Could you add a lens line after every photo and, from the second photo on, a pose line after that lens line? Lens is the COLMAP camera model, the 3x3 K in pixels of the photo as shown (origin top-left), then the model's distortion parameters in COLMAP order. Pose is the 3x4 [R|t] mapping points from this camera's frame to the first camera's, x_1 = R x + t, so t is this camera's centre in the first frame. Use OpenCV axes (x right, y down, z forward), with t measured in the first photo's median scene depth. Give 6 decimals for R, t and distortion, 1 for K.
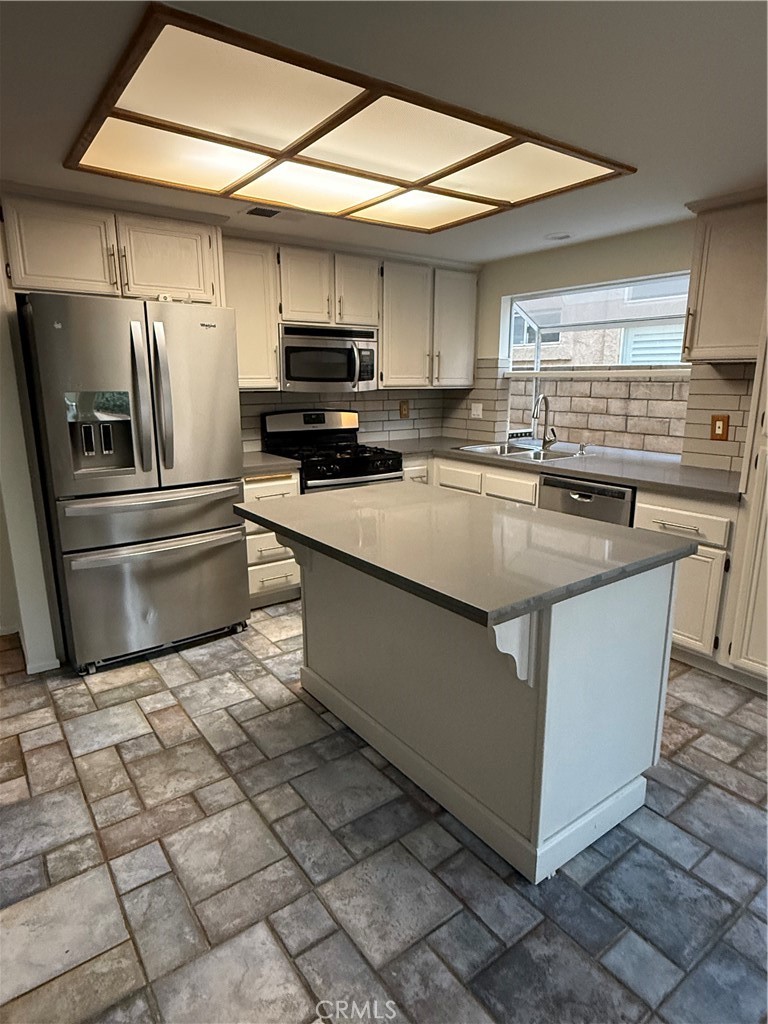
lens RADIAL K [[585.3, 0, 381.8], [0, 585.3, 512.7], [0, 0, 1]] dist [-0.000500, -0.000432]
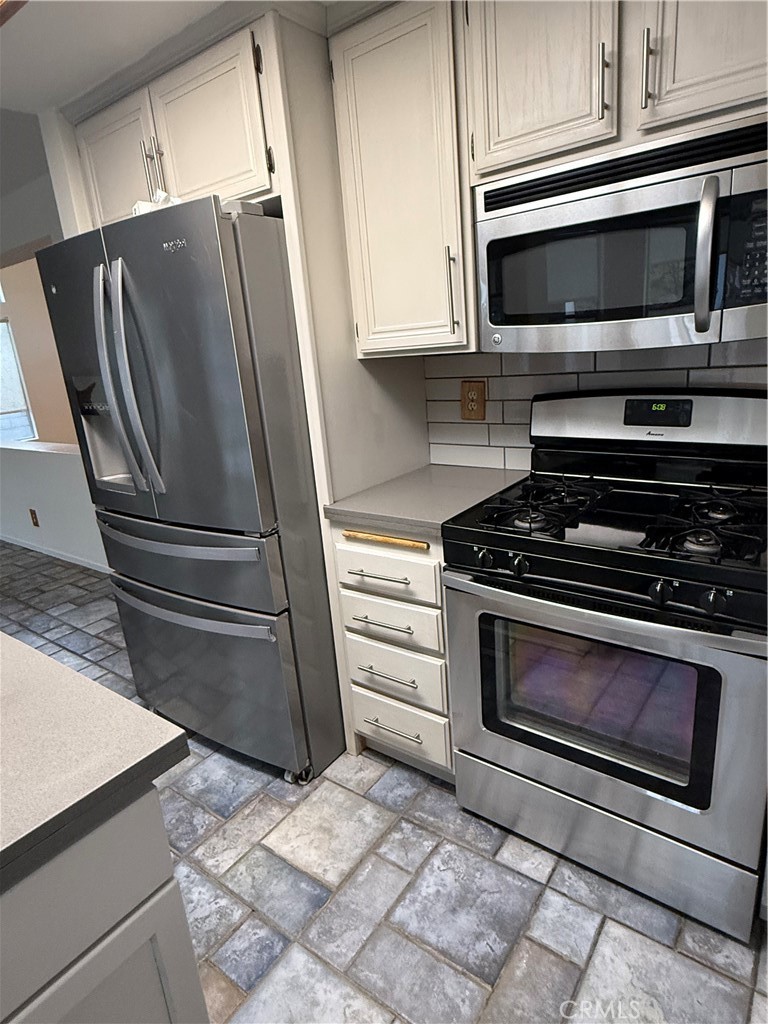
lens RADIAL K [[585.3, 0, 385.5], [0, 585.3, 508.9], [0, 0, 1]] dist [-0.000500, -0.000432]
pose [[0.299735, 0.235330, -0.924542, 0.236712], [-0.138919, 0.969536, 0.201746, -0.173030], [0.943854, 0.067967, 0.323296, 0.804233]]
